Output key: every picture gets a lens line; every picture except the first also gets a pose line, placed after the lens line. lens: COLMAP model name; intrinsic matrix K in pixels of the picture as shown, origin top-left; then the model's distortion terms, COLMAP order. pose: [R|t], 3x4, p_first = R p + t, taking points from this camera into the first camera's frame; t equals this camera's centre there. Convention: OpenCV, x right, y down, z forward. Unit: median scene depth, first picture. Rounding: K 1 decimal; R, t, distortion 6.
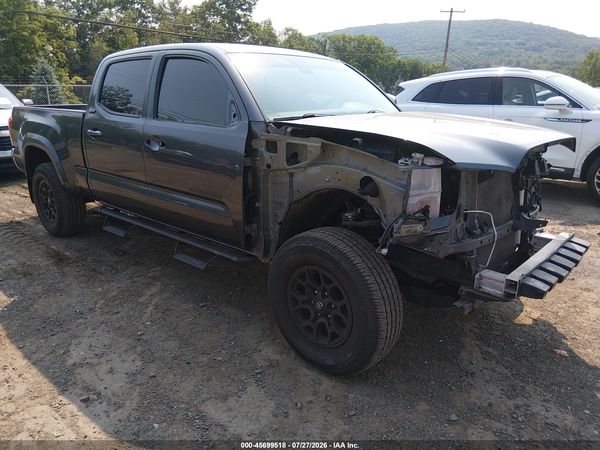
lens RADIAL K [[454.7, 0, 305.4], [0, 454.7, 226.4], [0, 0, 1]] dist [0.081996, -0.140025]
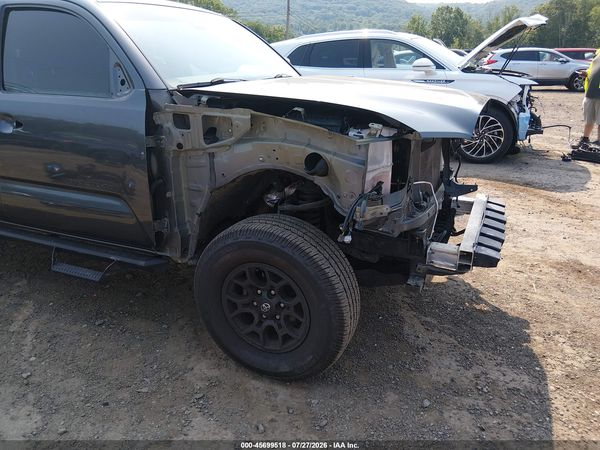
lens RADIAL K [[454.7, 0, 305.4], [0, 454.7, 226.4], [0, 0, 1]] dist [0.081996, -0.140025]
pose [[0.948833, -0.112178, 0.295181, -0.129783], [0.090862, 0.992229, 0.085009, -0.041657], [-0.302423, -0.053839, 0.951652, 0.163267]]
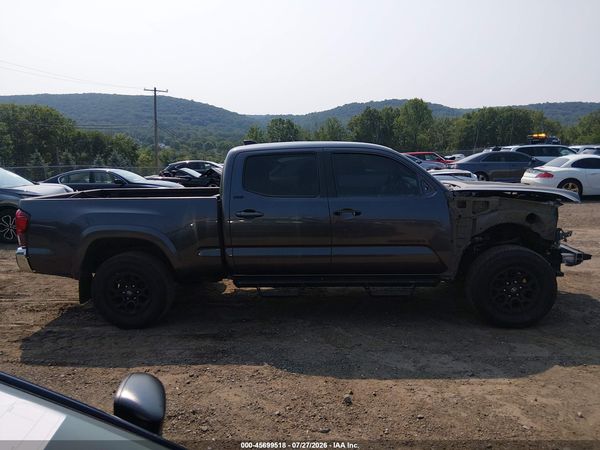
lens RADIAL K [[454.7, 0, 305.4], [0, 454.7, 226.4], [0, 0, 1]] dist [0.081996, -0.140025]
pose [[0.788161, -0.113355, 0.604940, -1.585486], [0.199038, 0.977021, -0.076247, -0.085433], [-0.582396, 0.180501, 0.792612, 0.021680]]
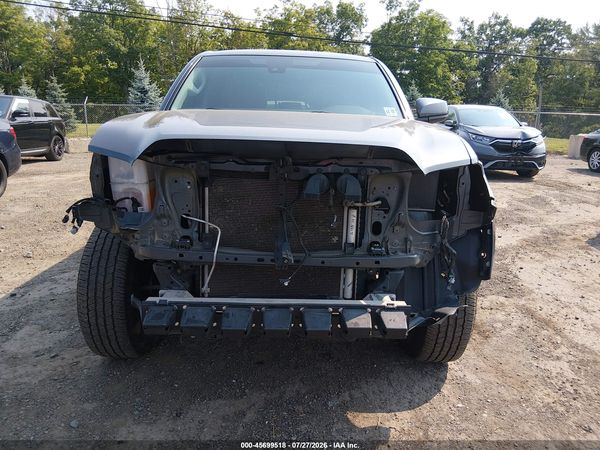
lens RADIAL K [[454.7, 0, 305.4], [0, 454.7, 226.4], [0, 0, 1]] dist [0.081996, -0.140025]
pose [[0.678912, 0.185385, -0.710430, 1.021302], [-0.226711, 0.973247, 0.037314, -0.089056], [0.698342, 0.135730, 0.702778, 0.531353]]
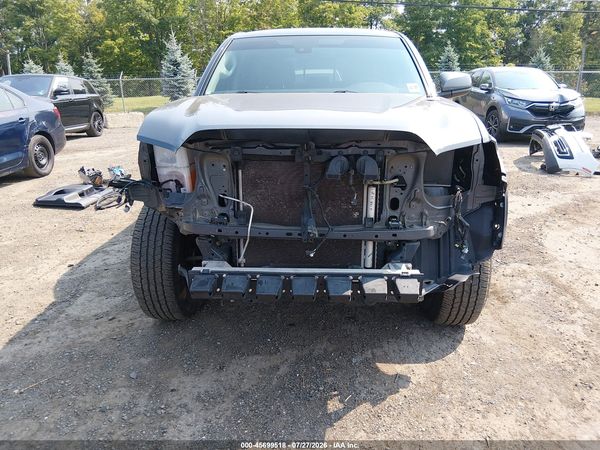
lens RADIAL K [[454.7, 0, 305.4], [0, 454.7, 226.4], [0, 0, 1]] dist [0.081996, -0.140025]
pose [[0.628571, 0.226264, -0.744112, 1.089438], [-0.206963, 0.970912, 0.120400, -0.111390], [0.749710, 0.078324, 0.657116, 0.483588]]
